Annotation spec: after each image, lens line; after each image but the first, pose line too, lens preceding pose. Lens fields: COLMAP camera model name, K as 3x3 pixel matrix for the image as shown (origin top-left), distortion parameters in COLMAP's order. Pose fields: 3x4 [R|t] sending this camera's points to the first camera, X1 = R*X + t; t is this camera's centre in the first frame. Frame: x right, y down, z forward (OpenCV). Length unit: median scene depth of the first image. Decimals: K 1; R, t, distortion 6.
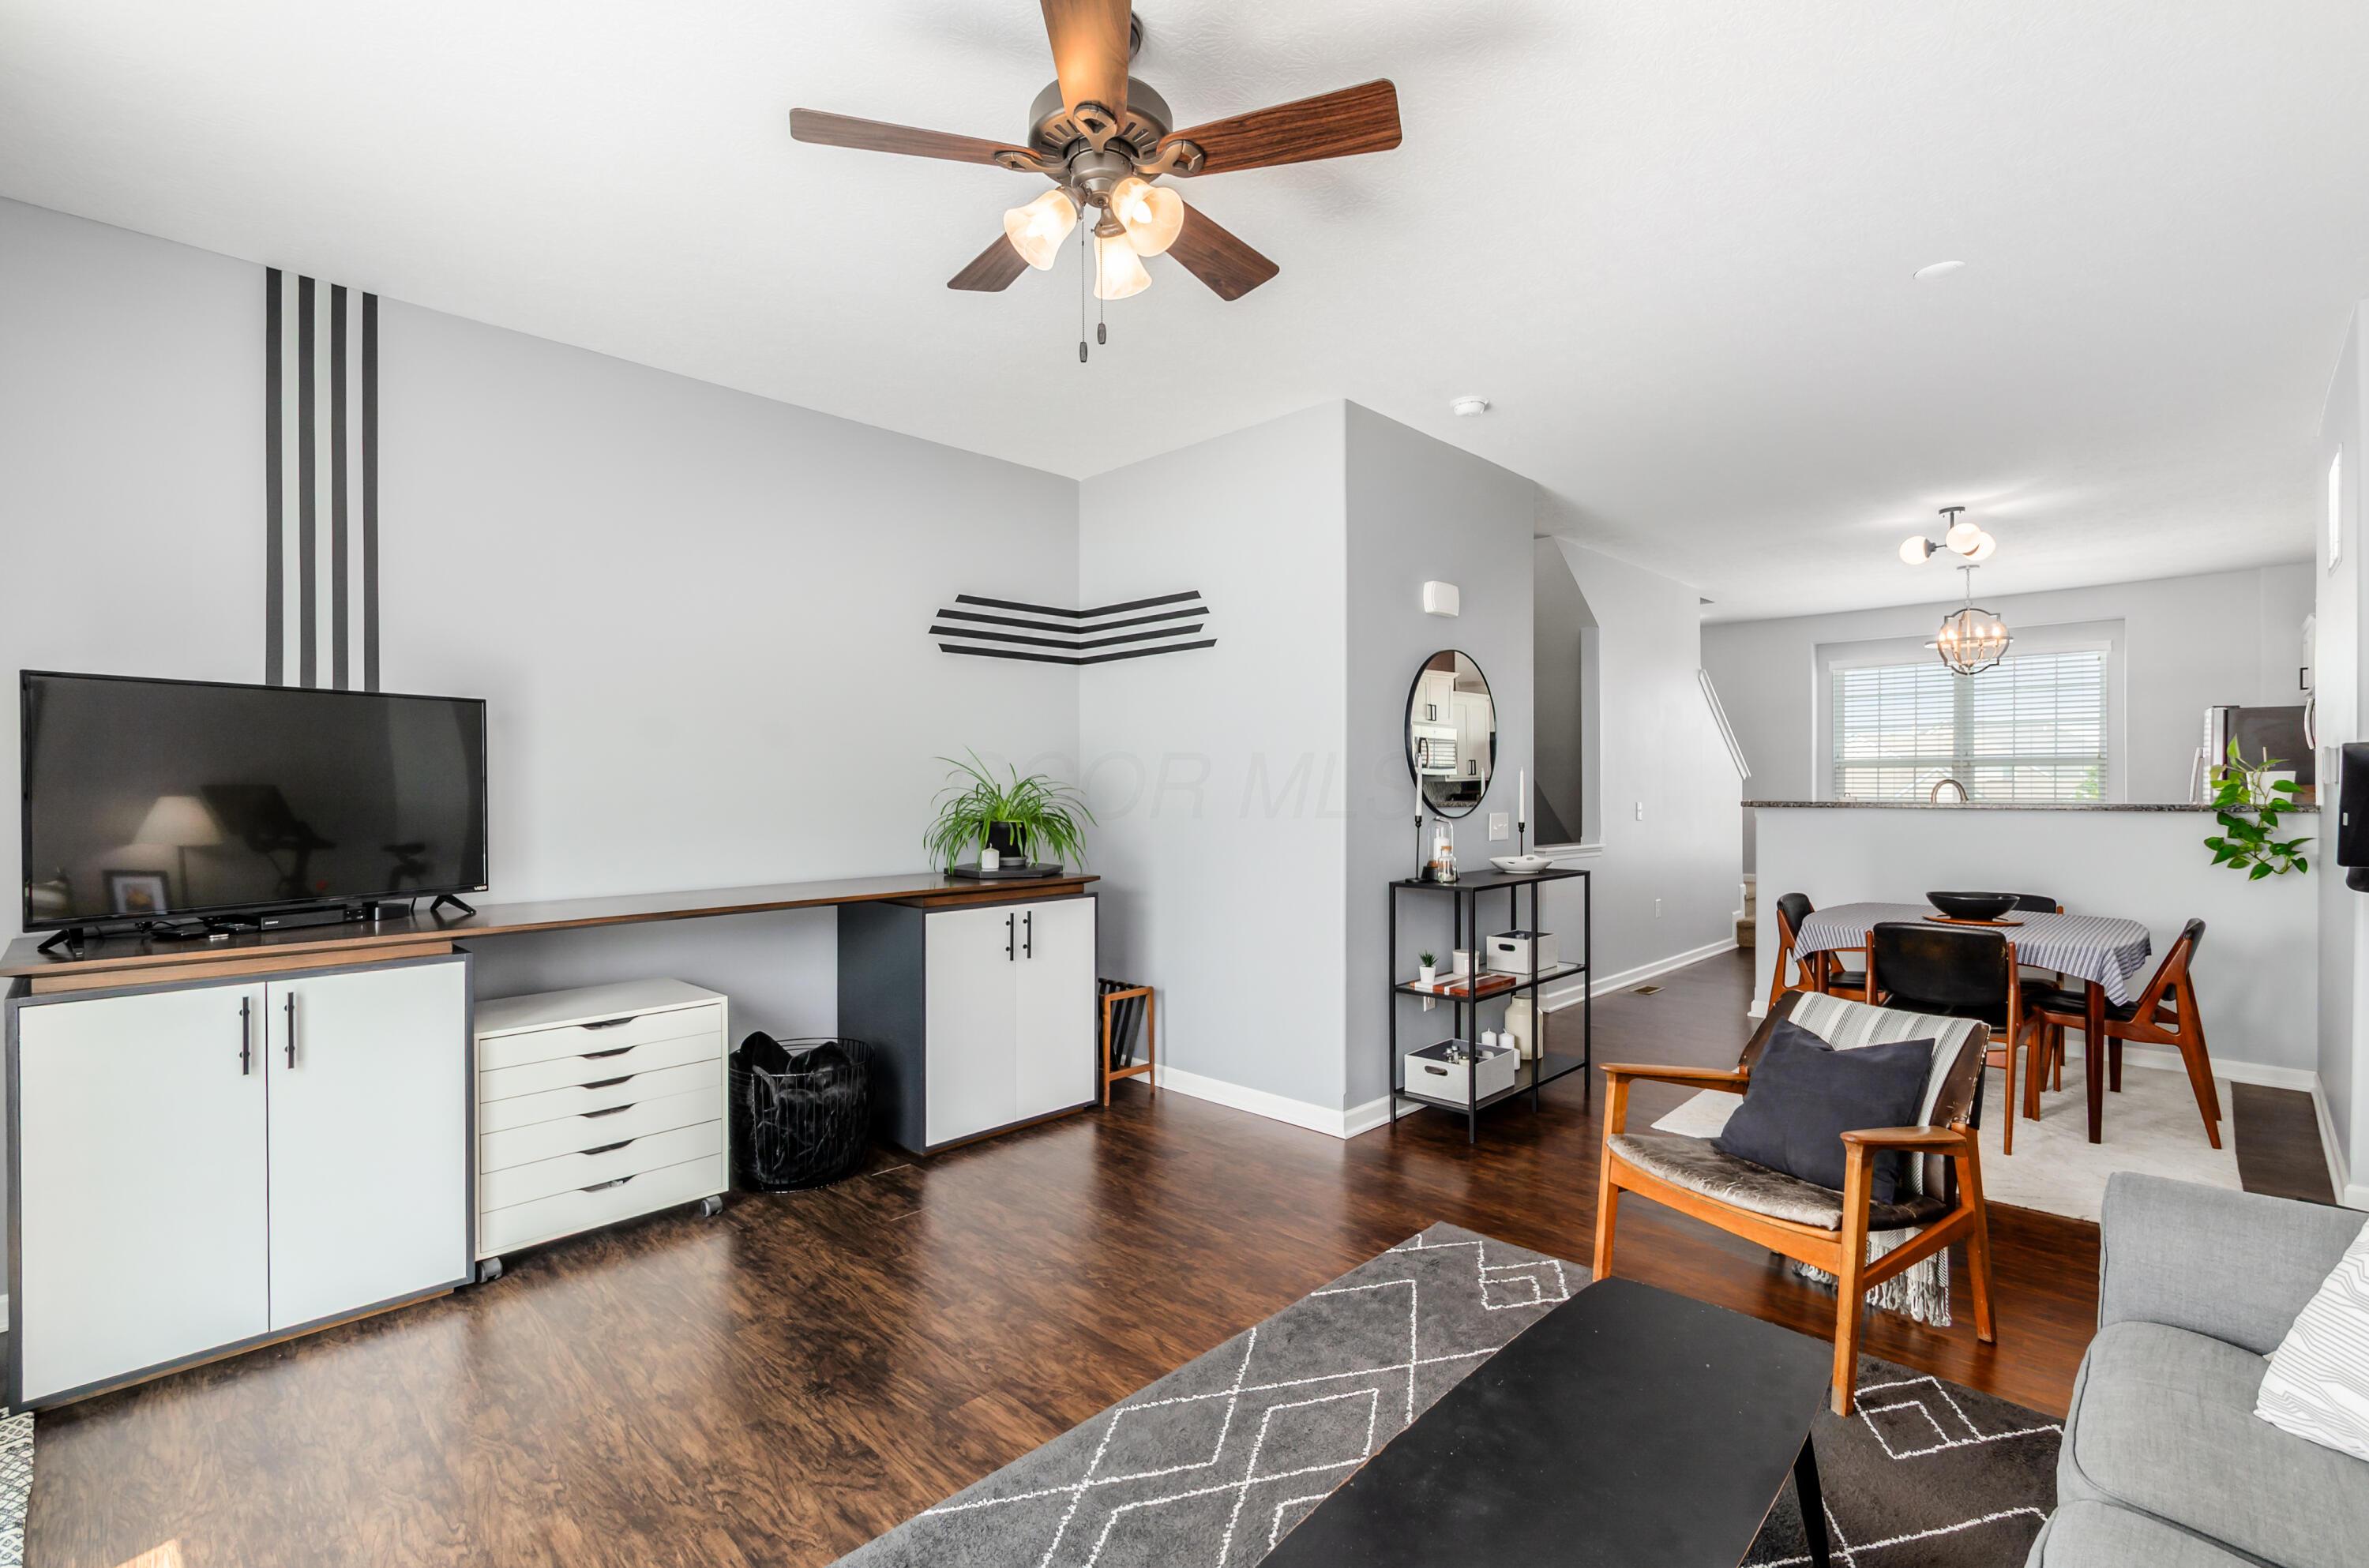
lens RADIAL K [[1068.2, 0, 1155.6], [0, 1068.2, 802.2], [0, 0, 1]] dist [0.003181, 0.000207]
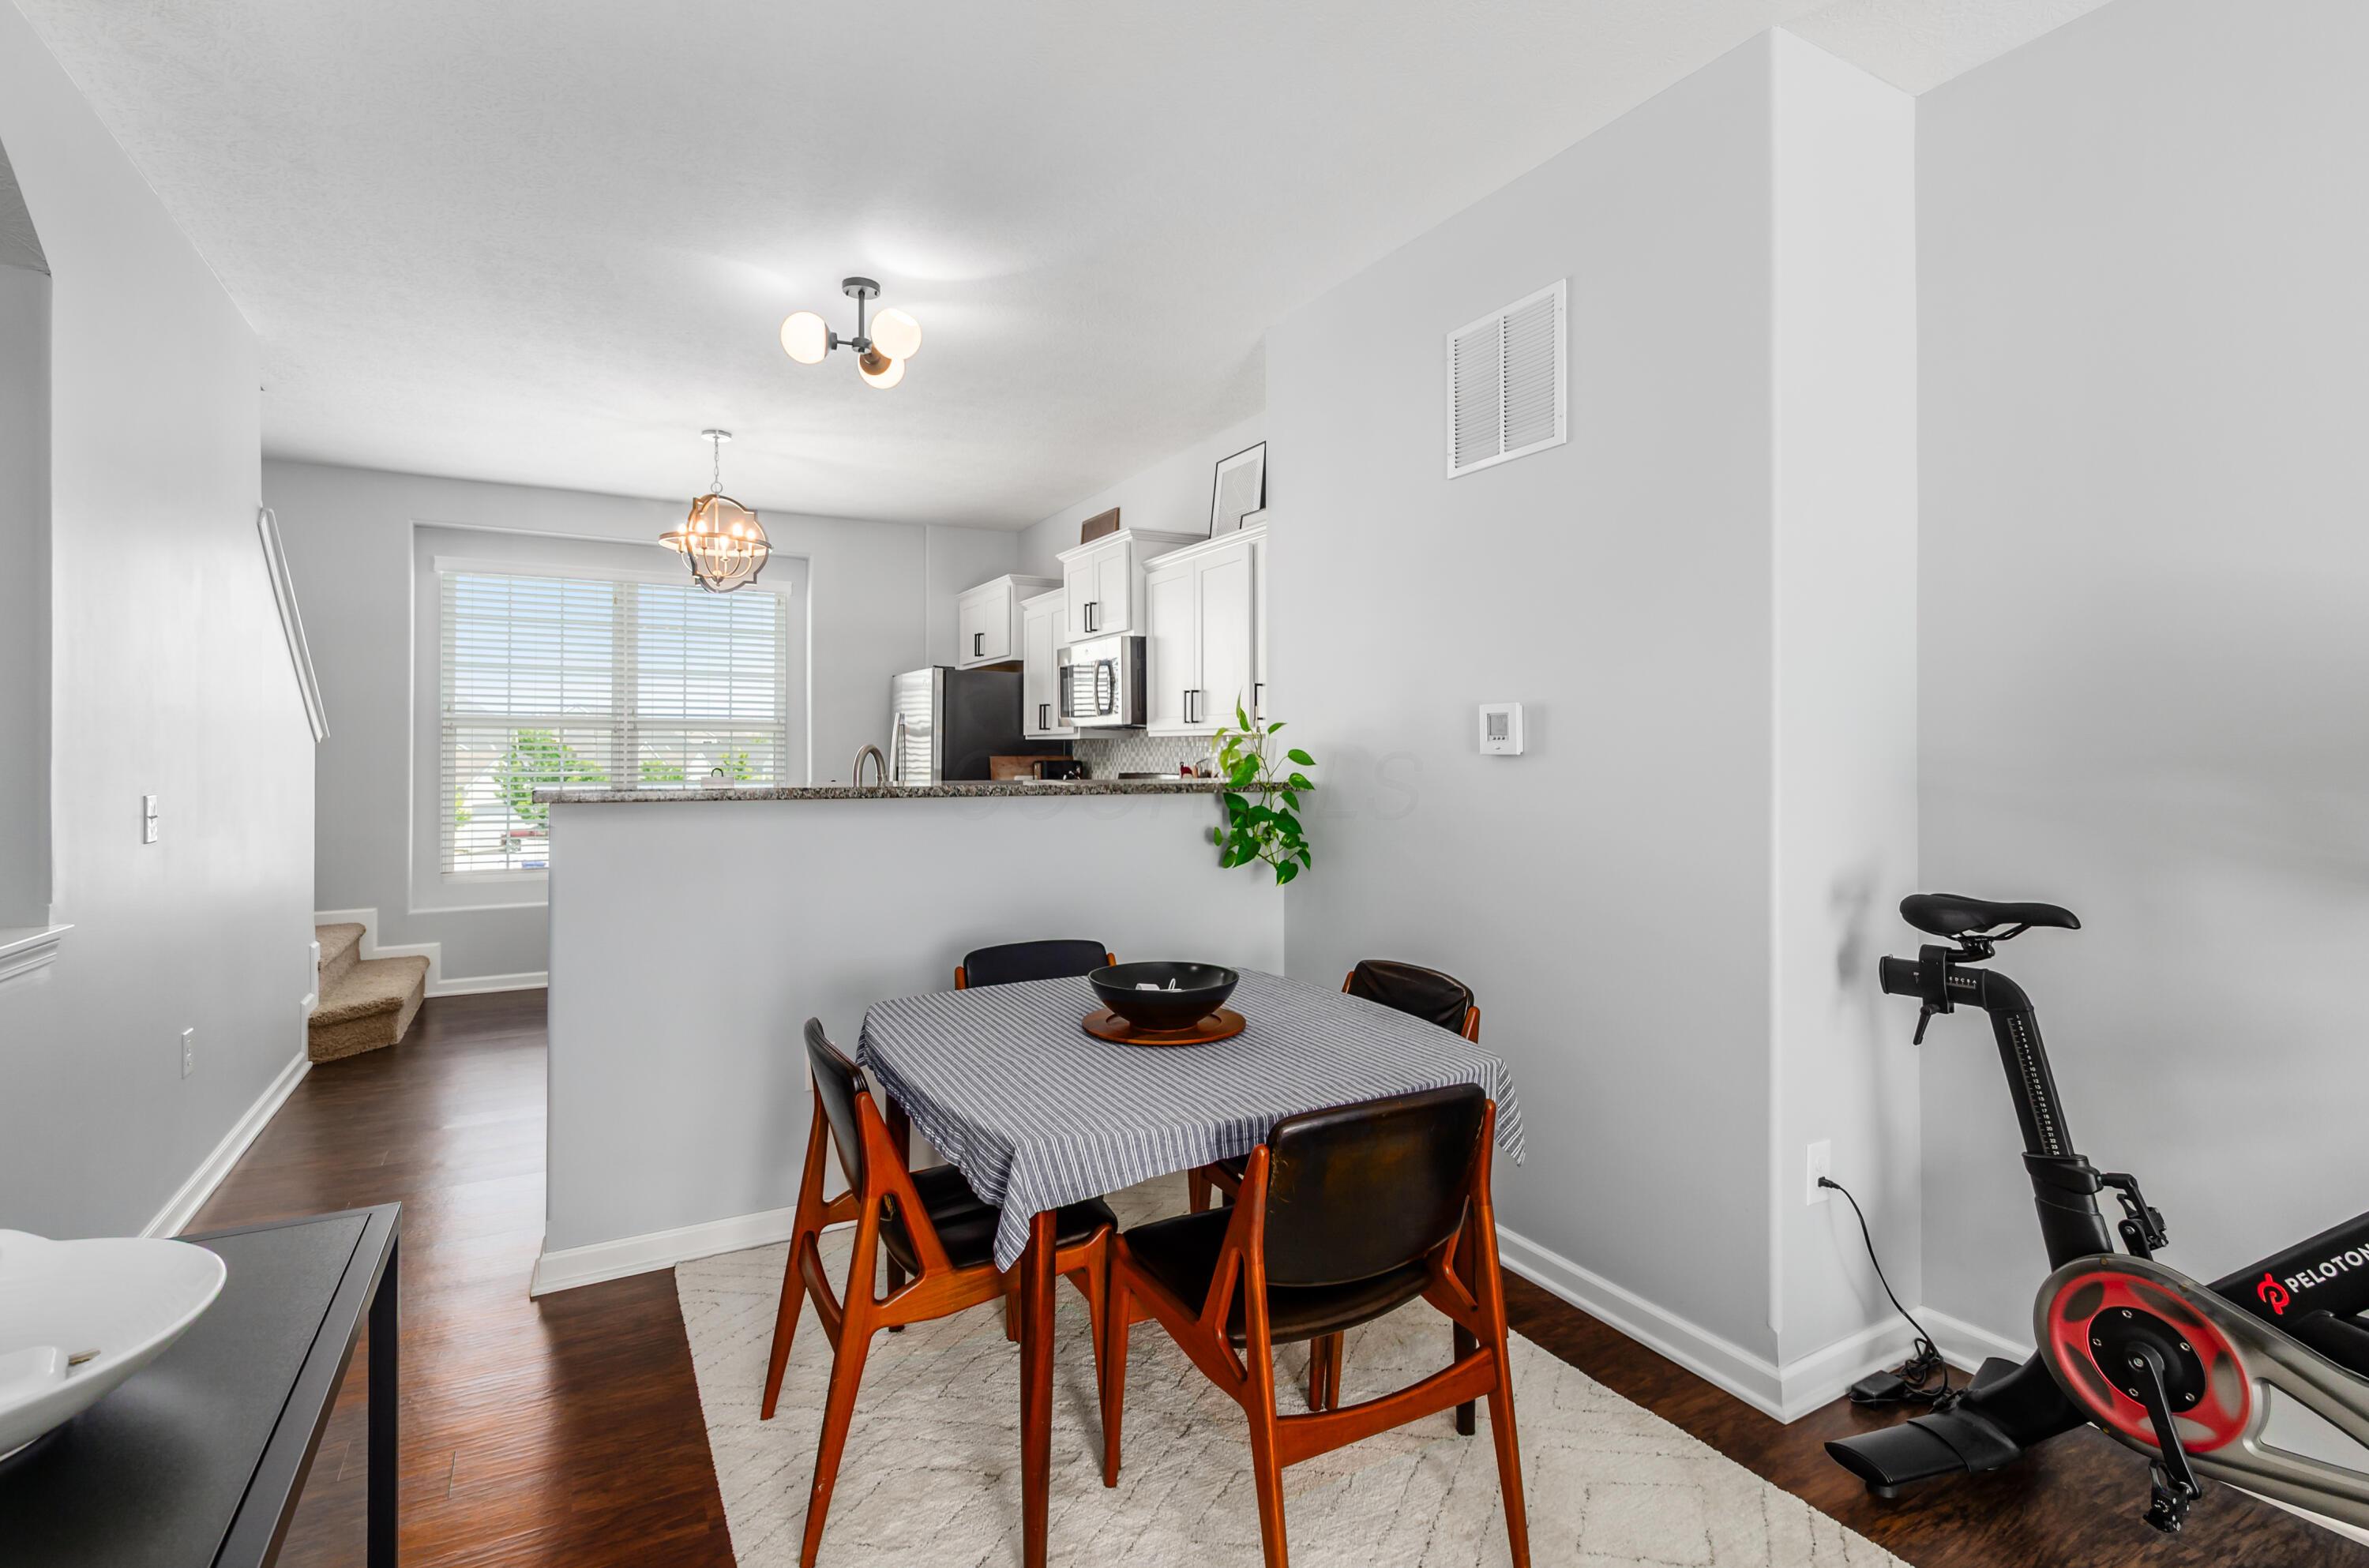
lens RADIAL K [[1091.7, 0, 1181.1], [0, 1091.7, 749.5], [0, 0, 1]] dist [-0.014267, 0.000296]
pose [[0.255547, 0.008307, 0.966761, 0.262042], [0.011995, 0.999859, -0.011762, -0.011983], [-0.966722, 0.014602, 0.255412, 0.838149]]
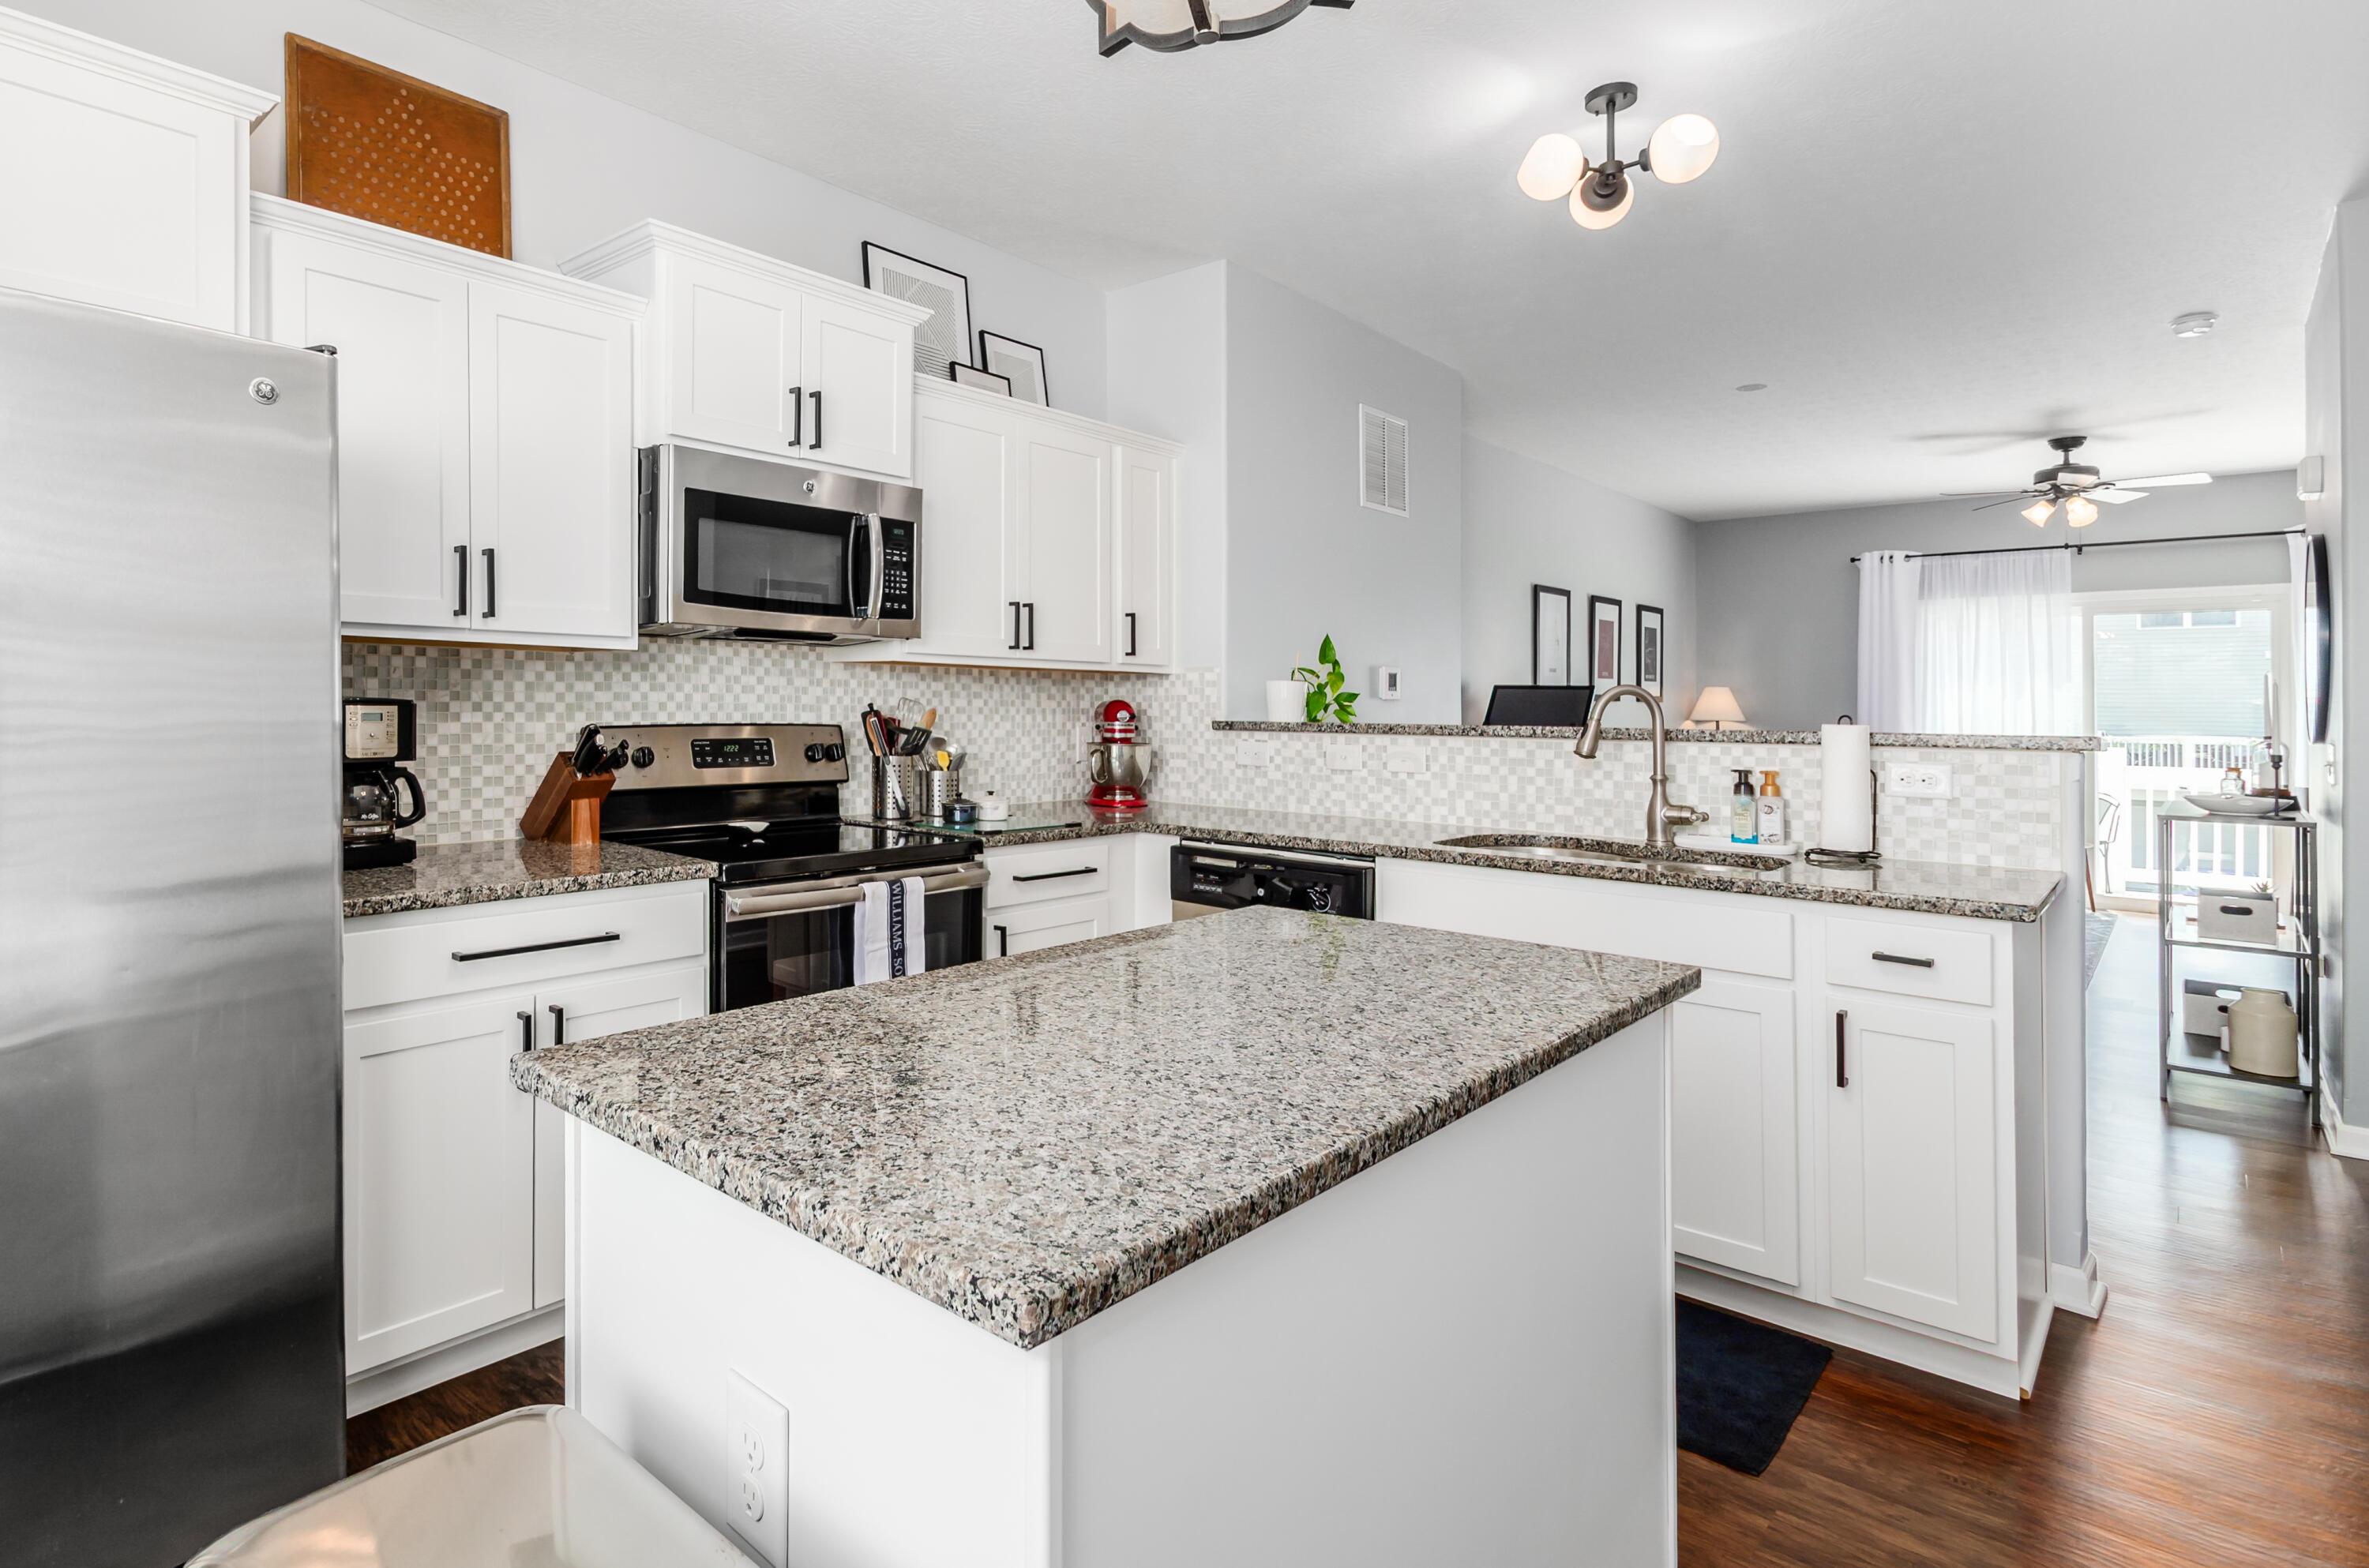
lens RADIAL K [[1231.7, 0, 990.4], [0, 1231.7, 697.2], [0, 0, 1]] dist [0.003139, 0.000235]
pose [[-0.999438, -0.004224, -0.033245, 1.239508], [-0.004476, 0.999962, 0.007504, -0.022301], [0.033212, 0.007648, -0.999419, 1.845981]]
